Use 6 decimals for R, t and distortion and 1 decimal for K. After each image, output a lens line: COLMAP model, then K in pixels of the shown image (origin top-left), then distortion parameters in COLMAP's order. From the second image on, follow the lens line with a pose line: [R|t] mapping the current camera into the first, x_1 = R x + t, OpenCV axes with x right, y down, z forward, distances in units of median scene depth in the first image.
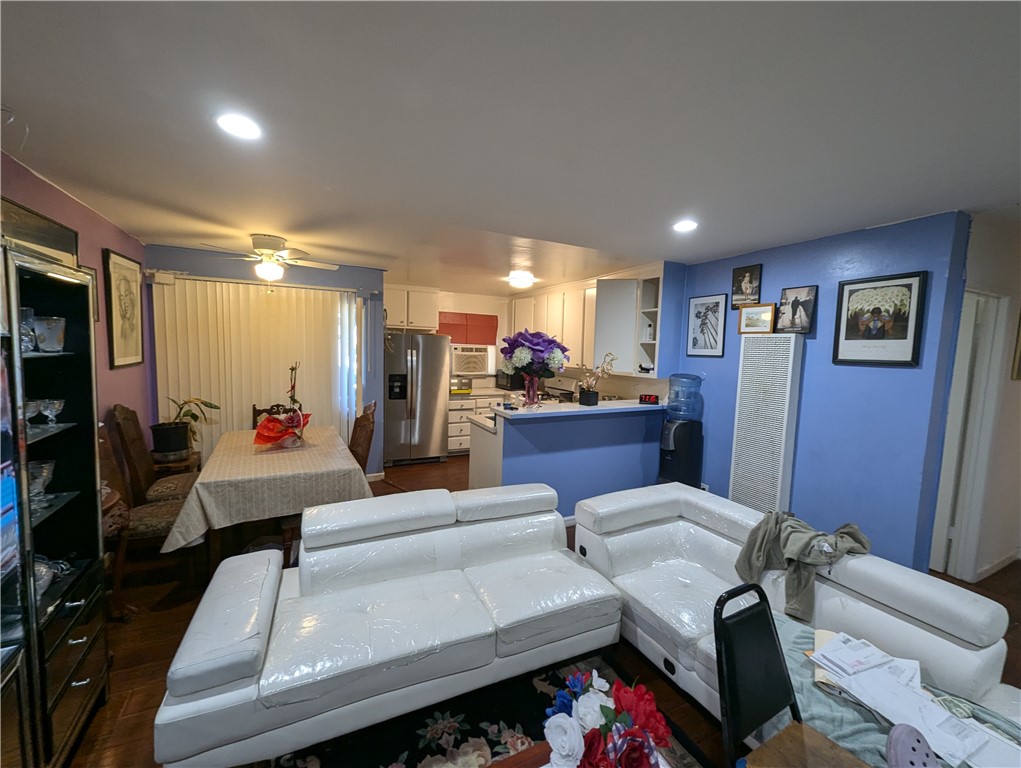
lens RADIAL K [[425.6, 0, 518.0], [0, 425.6, 386.4], [0, 0, 1]] dist [-0.000996, 0.000023]
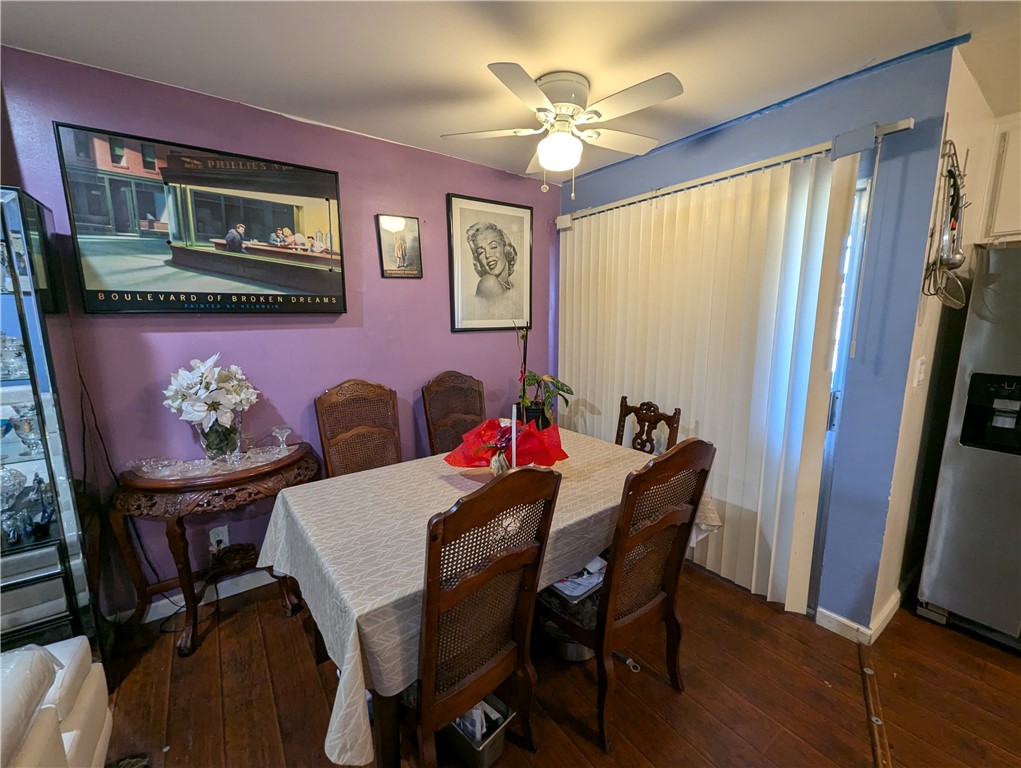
lens RADIAL K [[419.2, 0, 516.3], [0, 419.2, 385.1], [0, 0, 1]] dist [-0.000212, 0.000001]
pose [[0.146880, 0.129324, -0.980664, -0.039407], [-0.087526, 0.989227, 0.117344, -0.040392], [0.985274, 0.068598, 0.156617, 0.914289]]
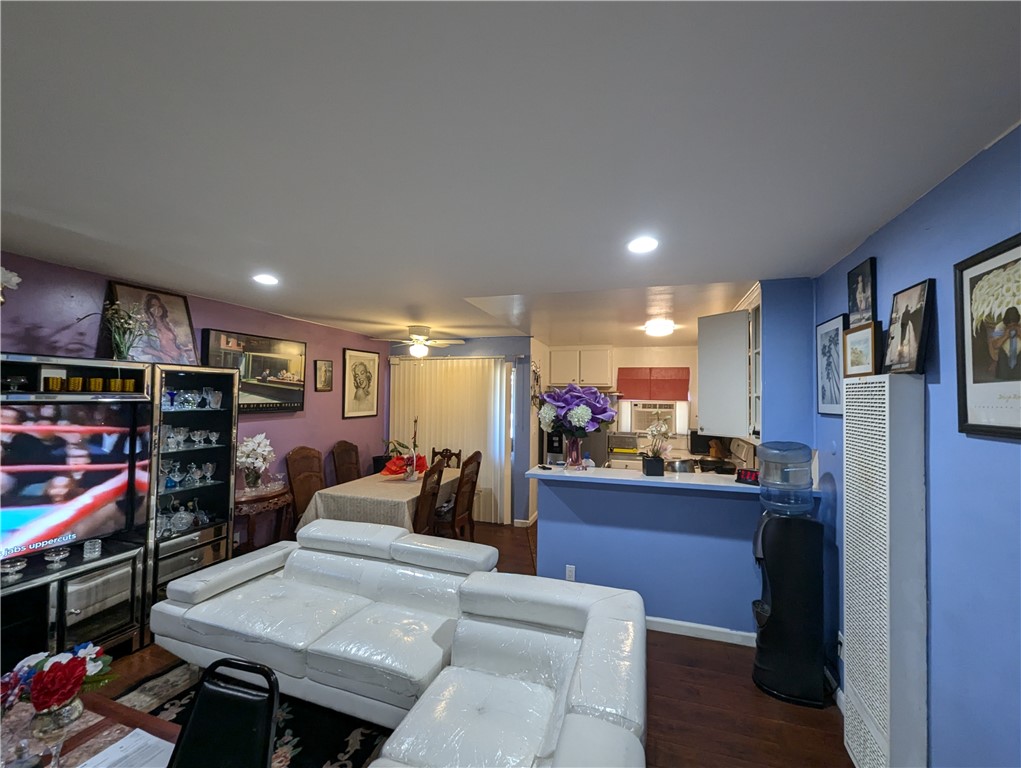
lens RADIAL K [[425.6, 0, 518.0], [0, 425.6, 386.4], [0, 0, 1]] dist [-0.000996, 0.000023]
pose [[0.705856, -0.036344, -0.707422, 0.645612], [-0.057501, 0.992447, -0.108361, -0.023079], [0.706018, 0.117165, 0.698435, 0.280557]]
